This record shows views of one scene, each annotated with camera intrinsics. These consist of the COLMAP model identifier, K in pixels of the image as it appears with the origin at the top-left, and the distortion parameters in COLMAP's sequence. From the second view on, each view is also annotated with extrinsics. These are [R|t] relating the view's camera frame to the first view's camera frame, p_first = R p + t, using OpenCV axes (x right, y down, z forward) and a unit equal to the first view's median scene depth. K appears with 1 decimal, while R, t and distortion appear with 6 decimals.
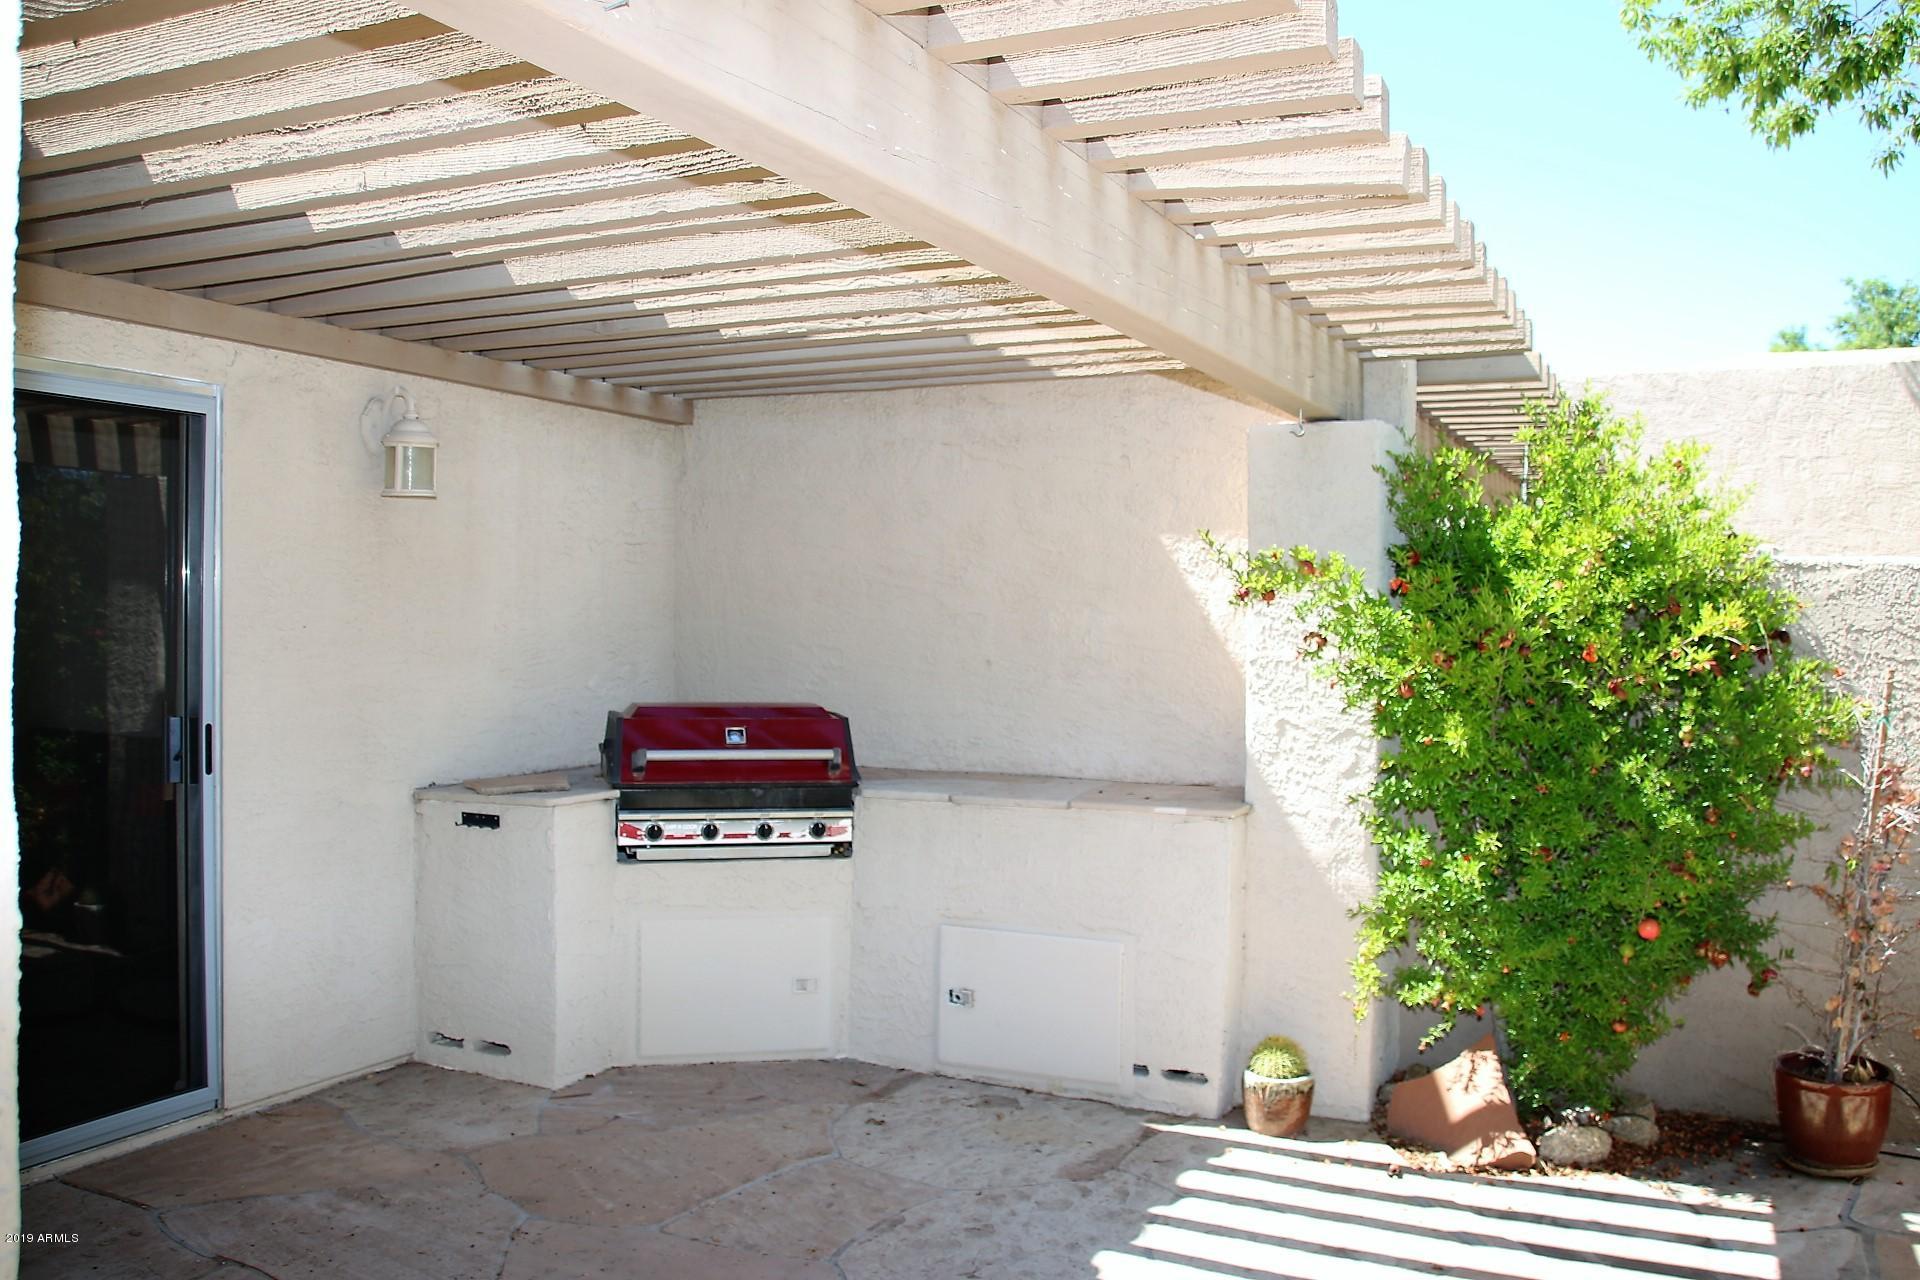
lens RADIAL K [[1612.9, 0, 969.5], [0, 1612.9, 630.3], [0, 0, 1]] dist [-0.140248, 0.130760]
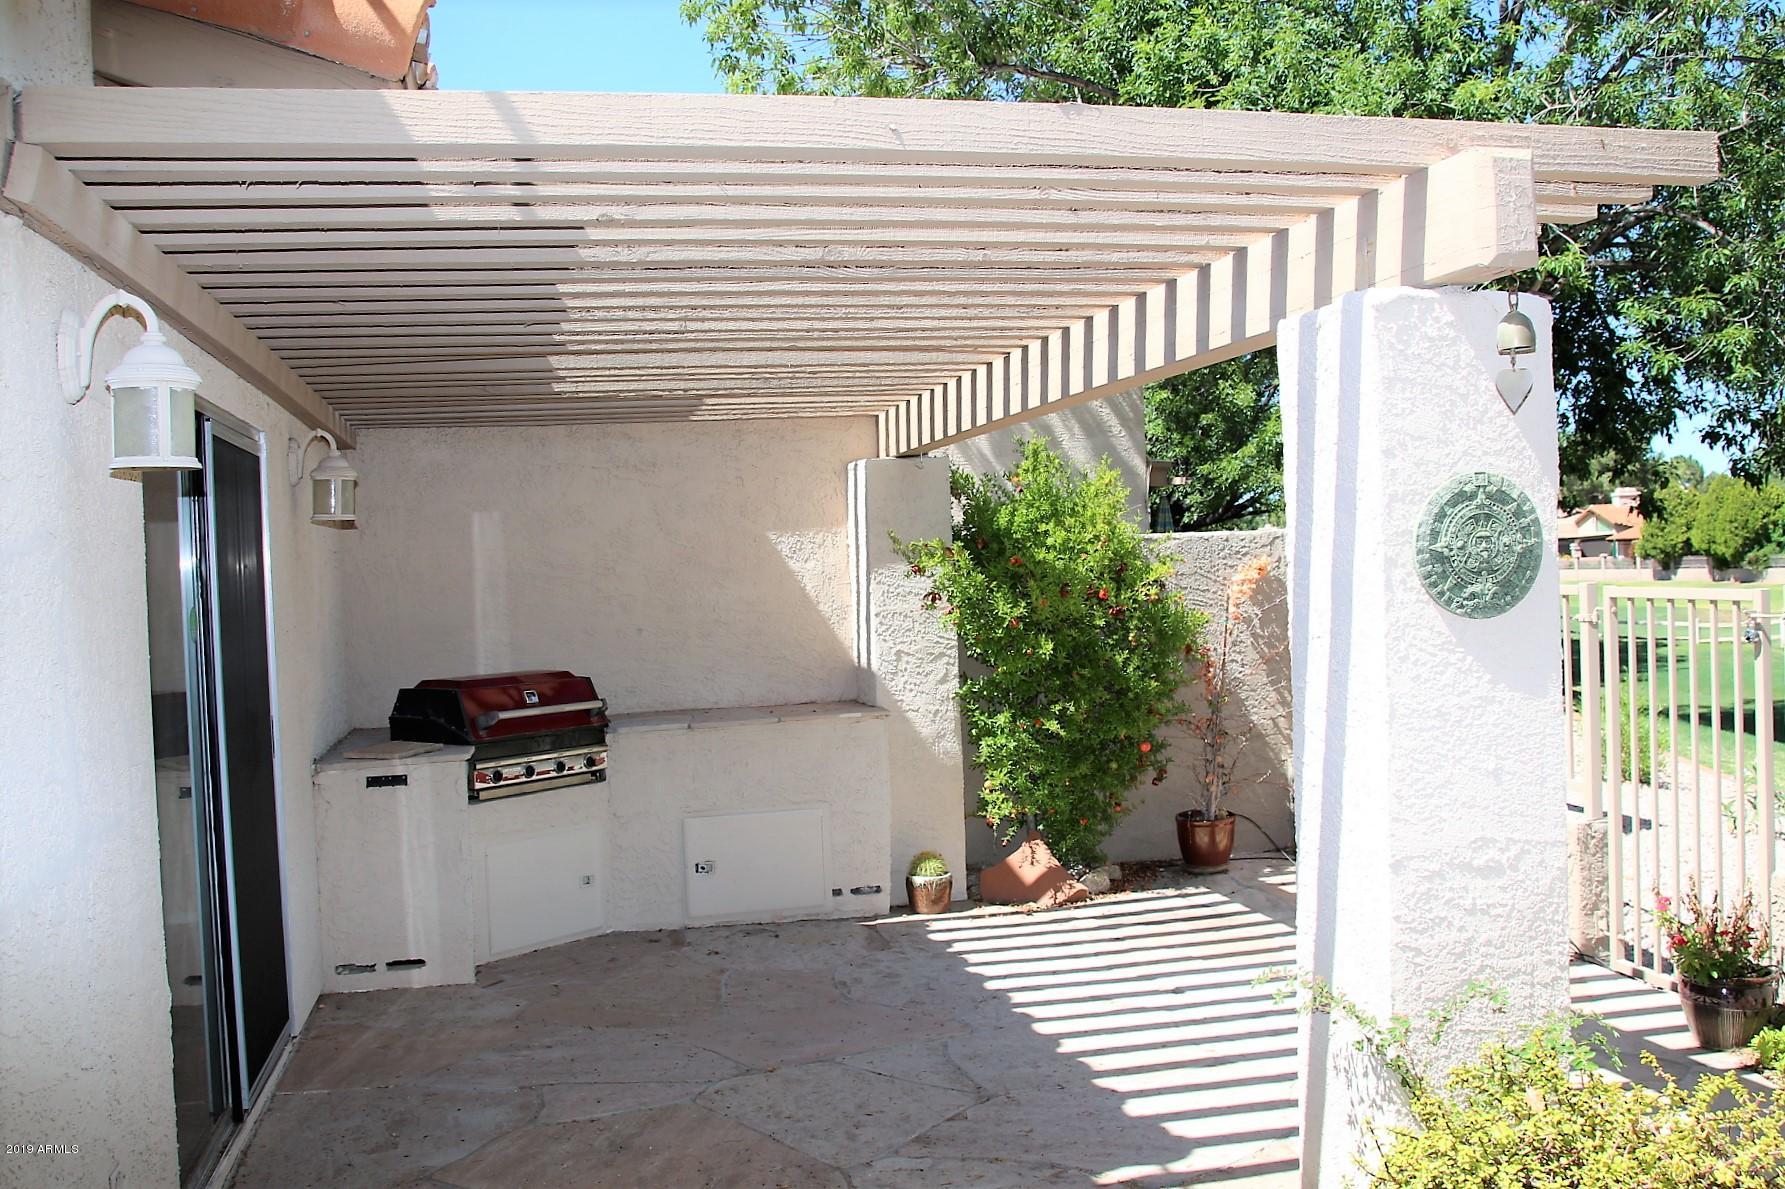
lens RADIAL K [[1614.1, 0, 892.5], [0, 1614.1, 594.5], [0, 0, 1]] dist [-0.112295, 0.007177]
pose [[0.782771, -0.053407, 0.620015, -0.764763], [0.056113, 0.998309, 0.015150, -0.021738], [-0.619776, 0.022932, 0.784444, -0.215047]]
